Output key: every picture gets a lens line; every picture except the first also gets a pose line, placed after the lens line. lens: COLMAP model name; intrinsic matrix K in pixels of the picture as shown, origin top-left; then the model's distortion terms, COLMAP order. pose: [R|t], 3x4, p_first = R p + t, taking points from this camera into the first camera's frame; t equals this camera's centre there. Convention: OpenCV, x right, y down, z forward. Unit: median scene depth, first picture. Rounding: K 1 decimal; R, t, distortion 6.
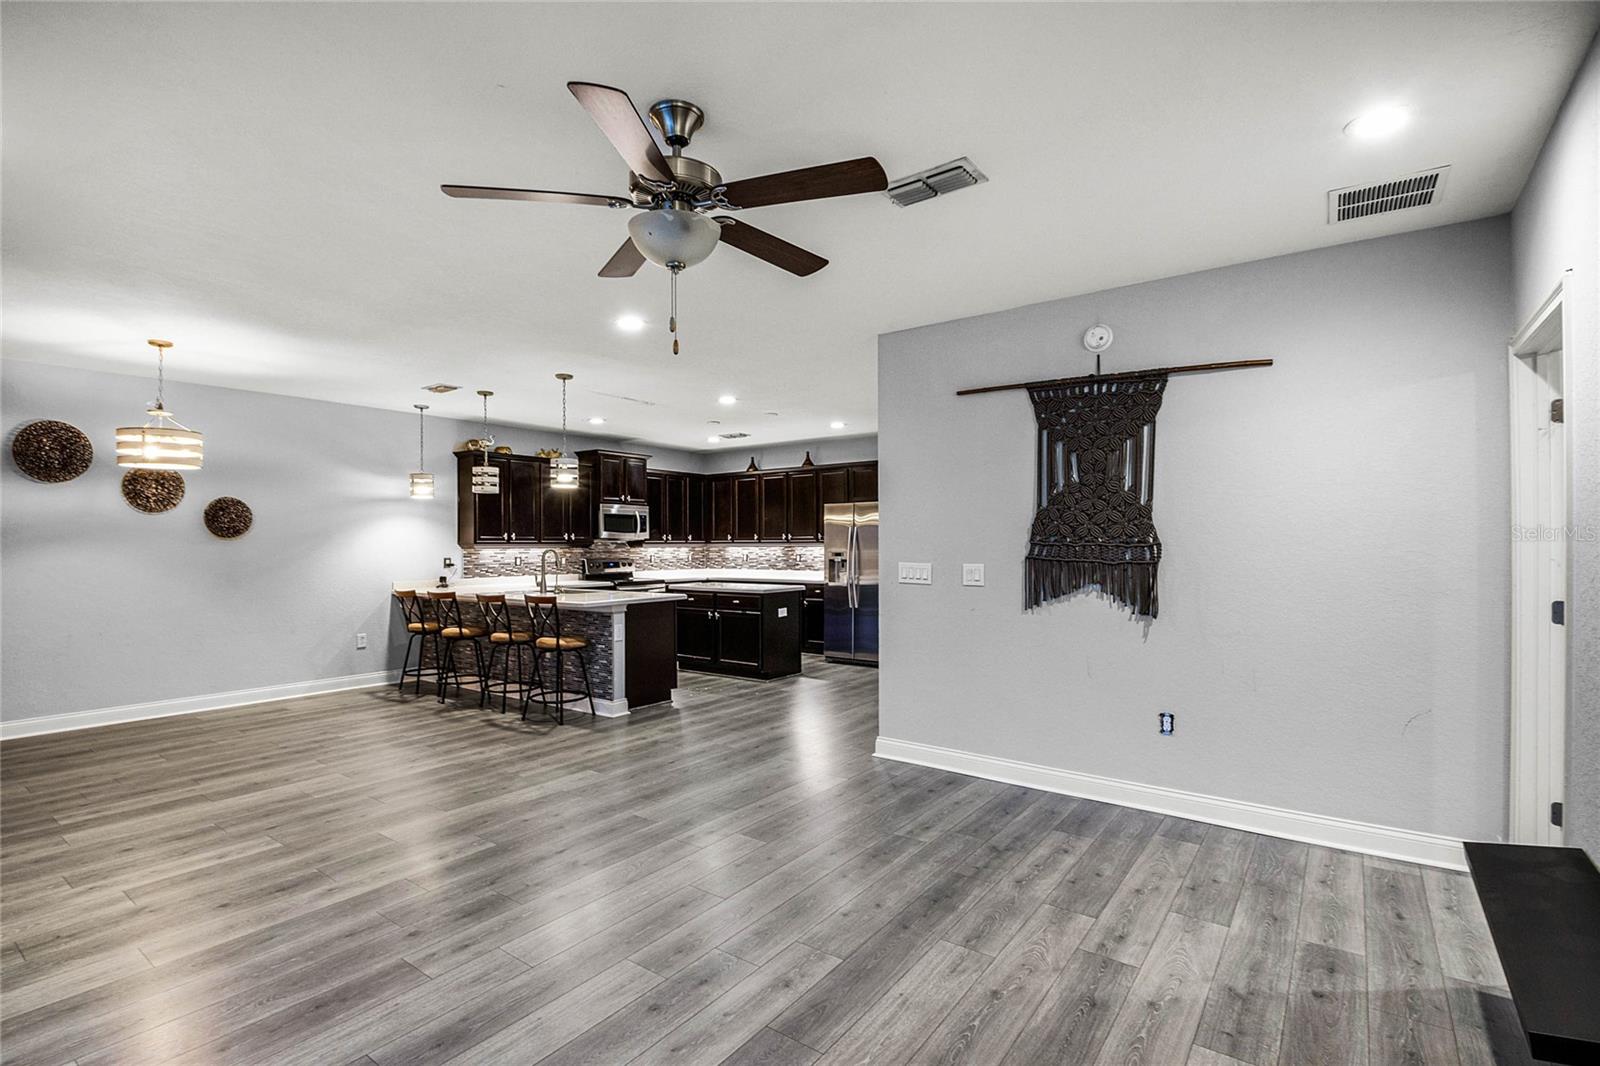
lens RADIAL K [[751.4, 0, 788.1], [0, 751.4, 537.5], [0, 0, 1]] dist [0.003236, -0.006692]
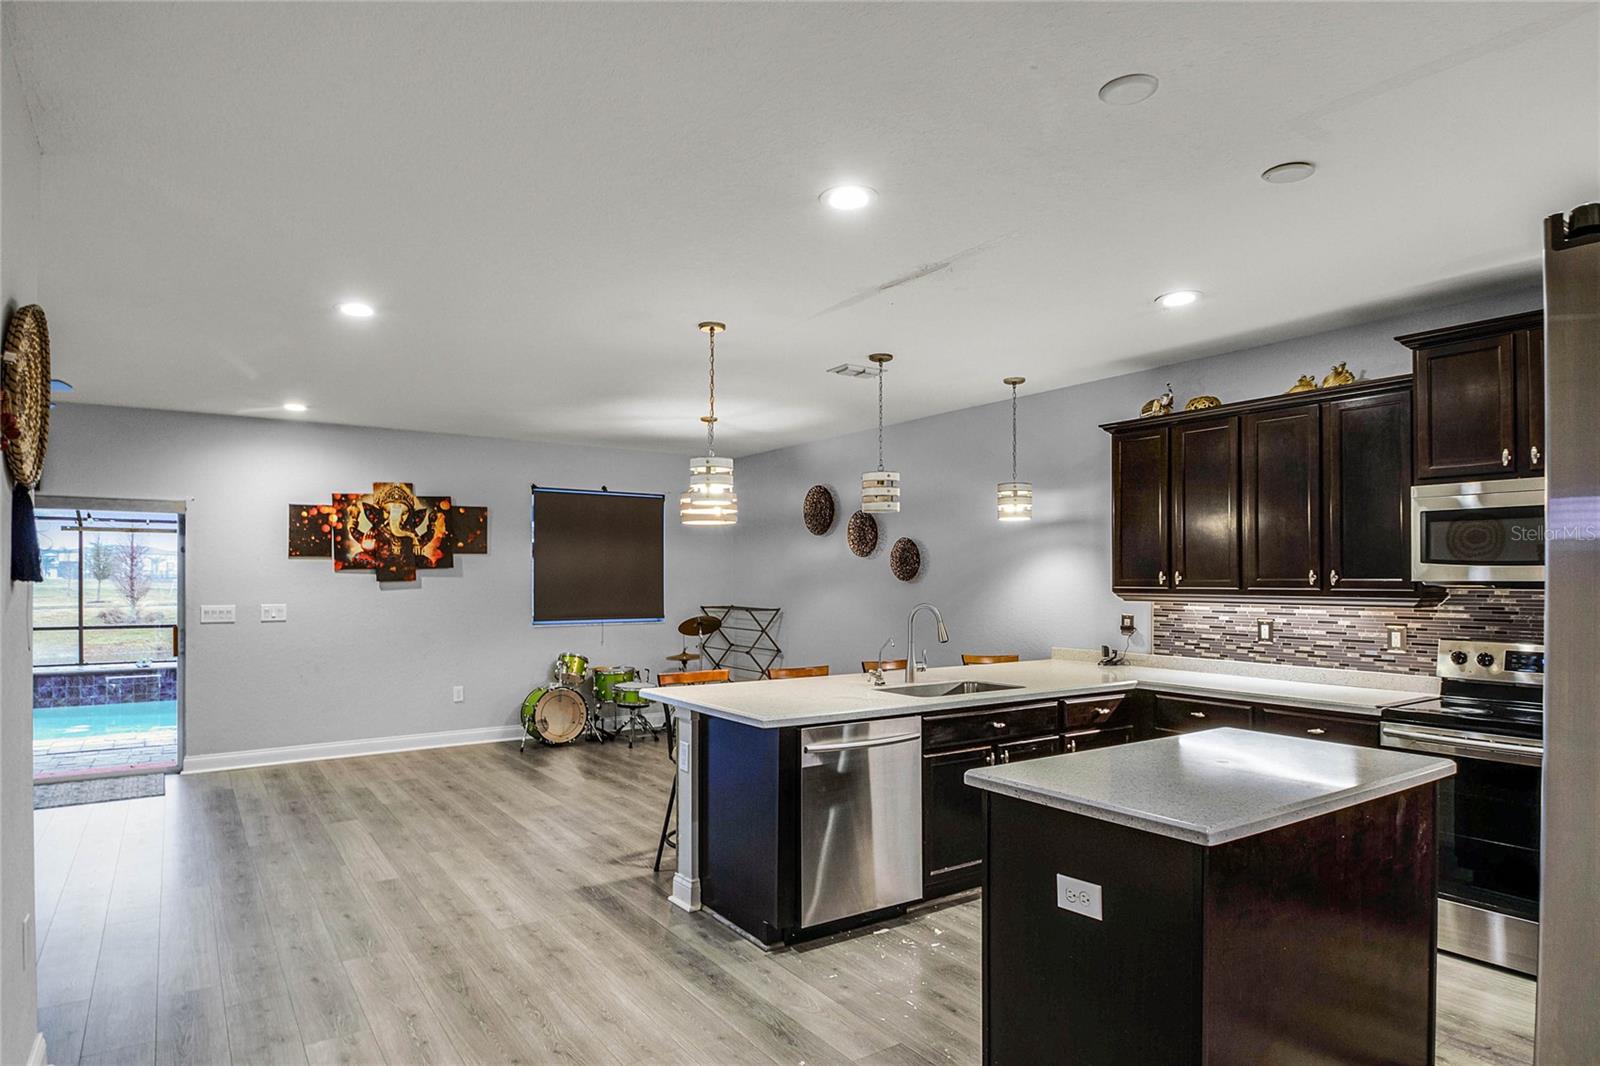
lens RADIAL K [[894.2, 0, 763.0], [0, 894.2, 572.1], [0, 0, 1]] dist [-0.003960, -0.012574]
pose [[-0.337873, -0.003085, -0.941187, 0.269024], [0.008698, 0.999942, -0.006400, -0.003900], [0.941152, -0.010348, -0.337826, 0.903486]]
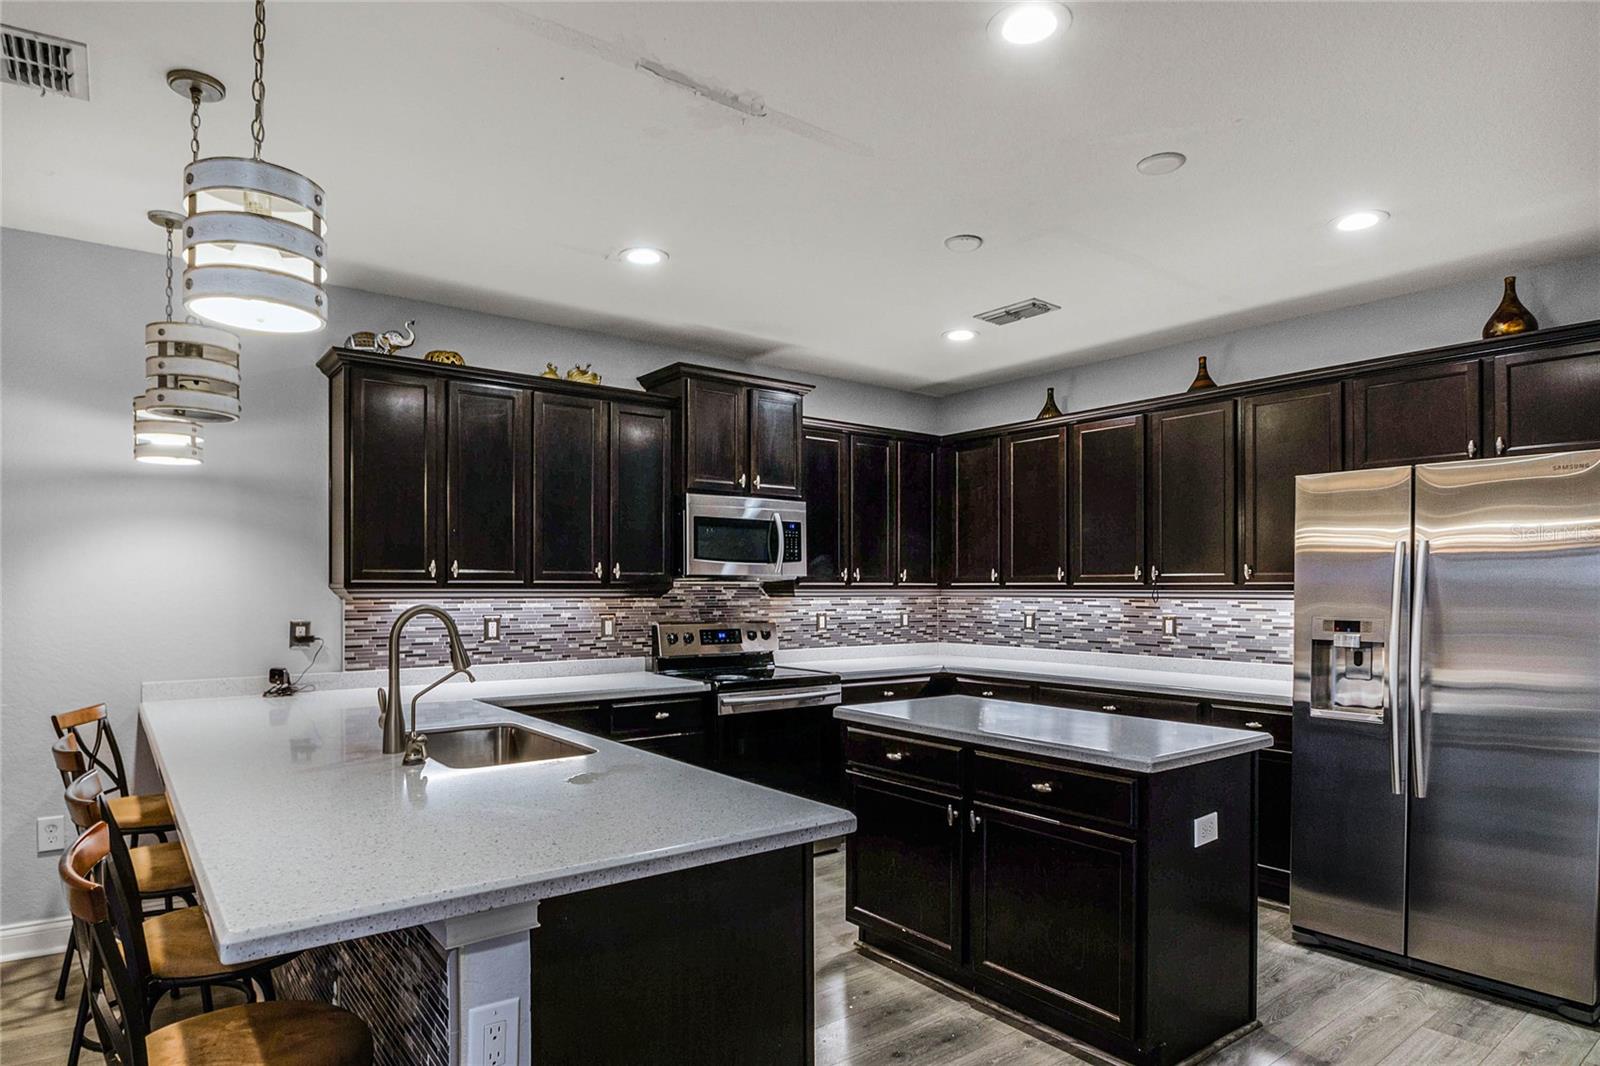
lens RADIAL K [[894.2, 0, 795.0], [0, 894.2, 584.5], [0, 0, 1]] dist [-0.003960, -0.012574]
pose [[0.964358, 0.005198, -0.264550, -0.062626], [-0.003604, 0.999972, 0.006509, 0.002996], [0.264577, -0.005323, 0.964350, 0.564668]]
